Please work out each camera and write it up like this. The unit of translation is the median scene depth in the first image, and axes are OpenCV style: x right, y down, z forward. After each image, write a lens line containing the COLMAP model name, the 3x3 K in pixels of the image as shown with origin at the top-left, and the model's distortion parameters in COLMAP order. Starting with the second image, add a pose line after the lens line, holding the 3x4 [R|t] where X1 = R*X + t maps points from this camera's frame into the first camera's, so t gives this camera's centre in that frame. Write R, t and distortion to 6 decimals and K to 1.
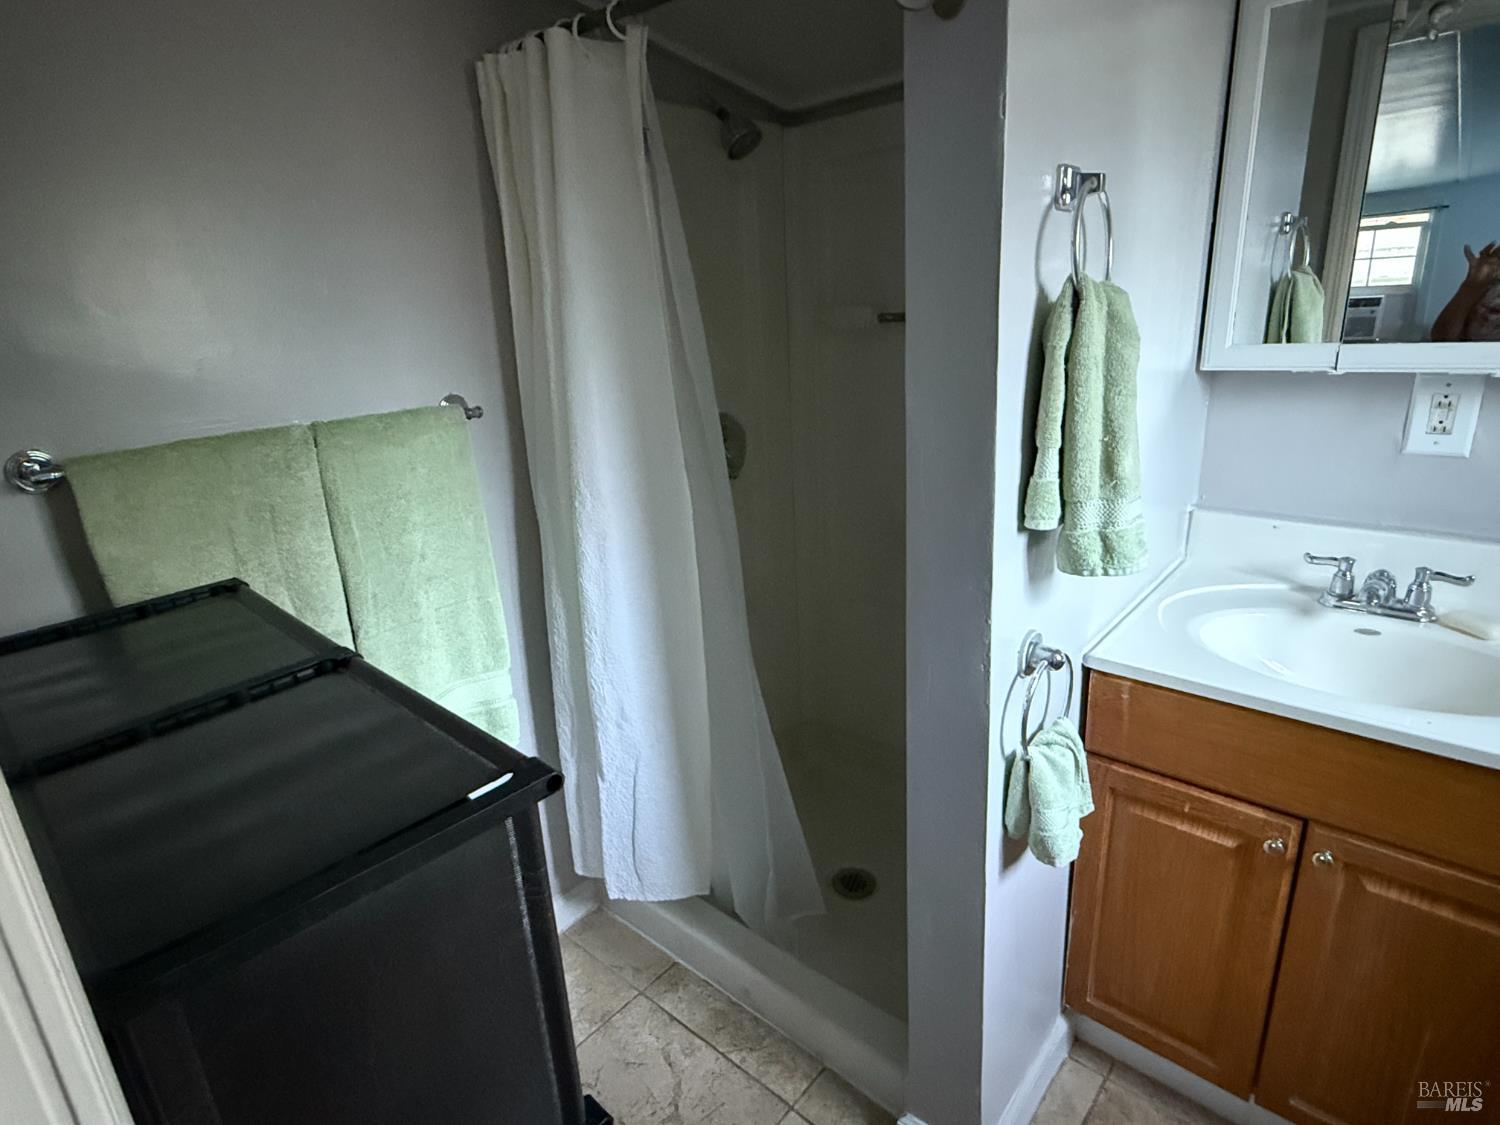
lens RADIAL K [[806.1, 0, 748.7], [0, 806.1, 562.3], [0, 0, 1]] dist [0.012793, -0.003362]
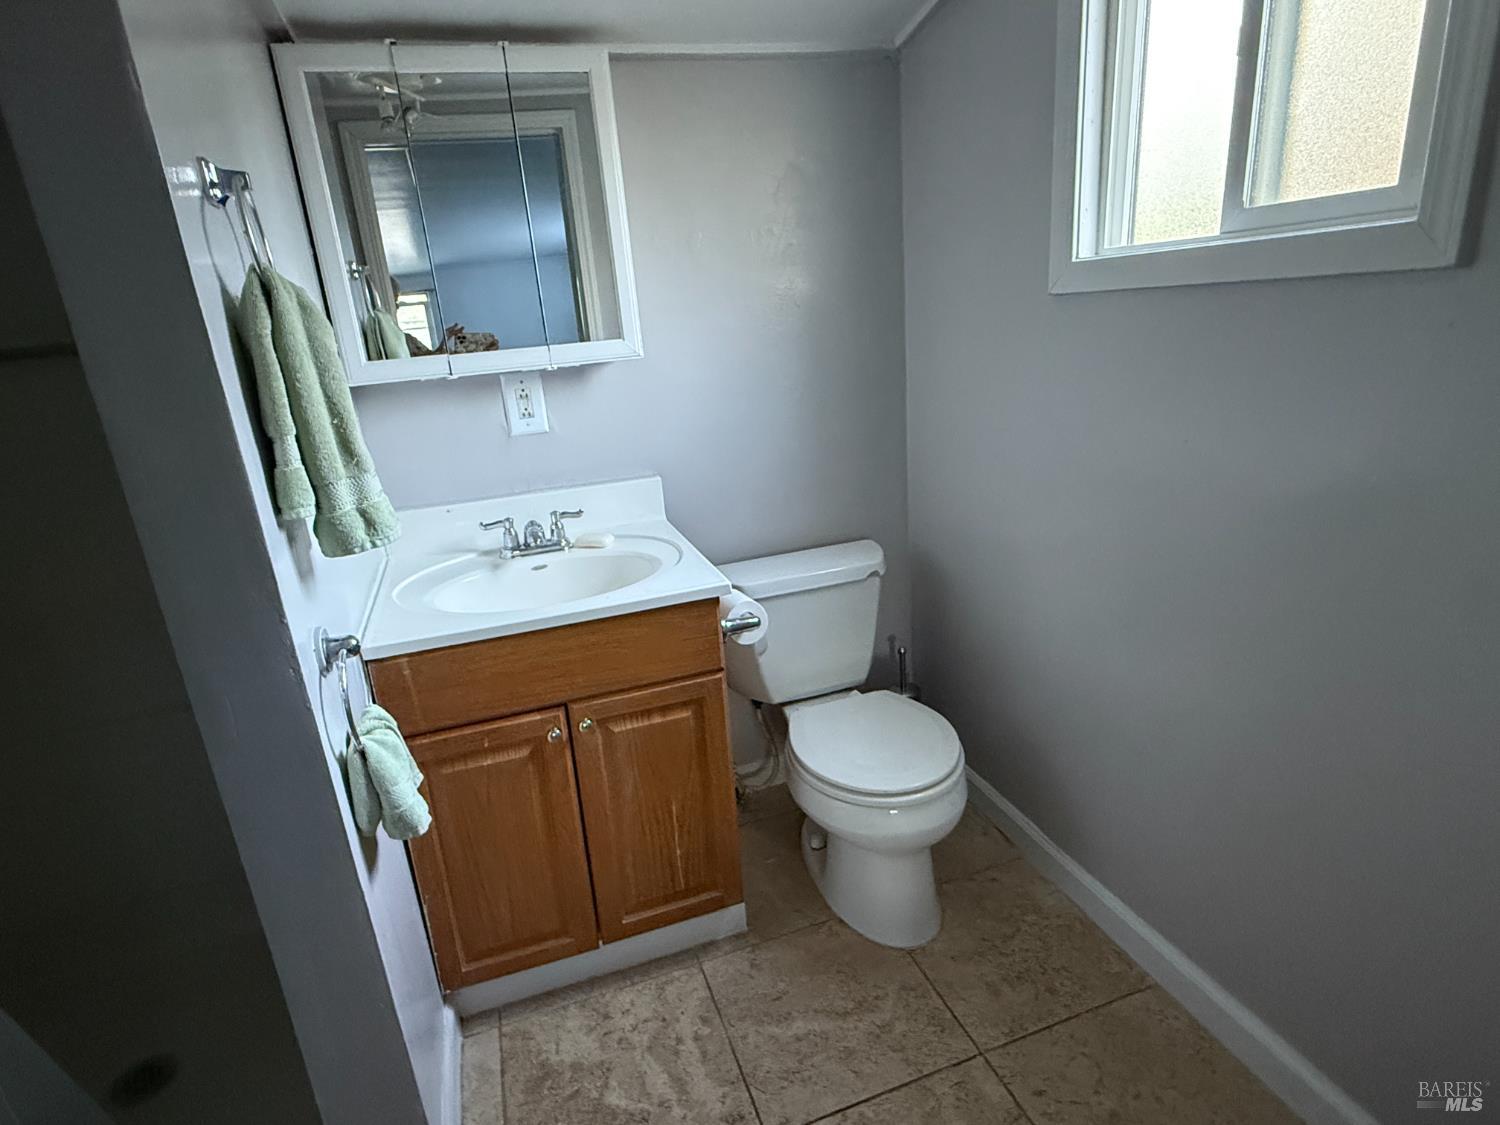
lens RADIAL K [[806.1, 0, 741.4], [0, 806.1, 560.6], [0, 0, 1]] dist [0.012793, -0.003362]
pose [[0.502680, -0.238731, 0.830855, -0.175634], [0.318458, 0.944659, 0.078759, 0.086170], [-0.803678, 0.225002, 0.550887, 0.016258]]
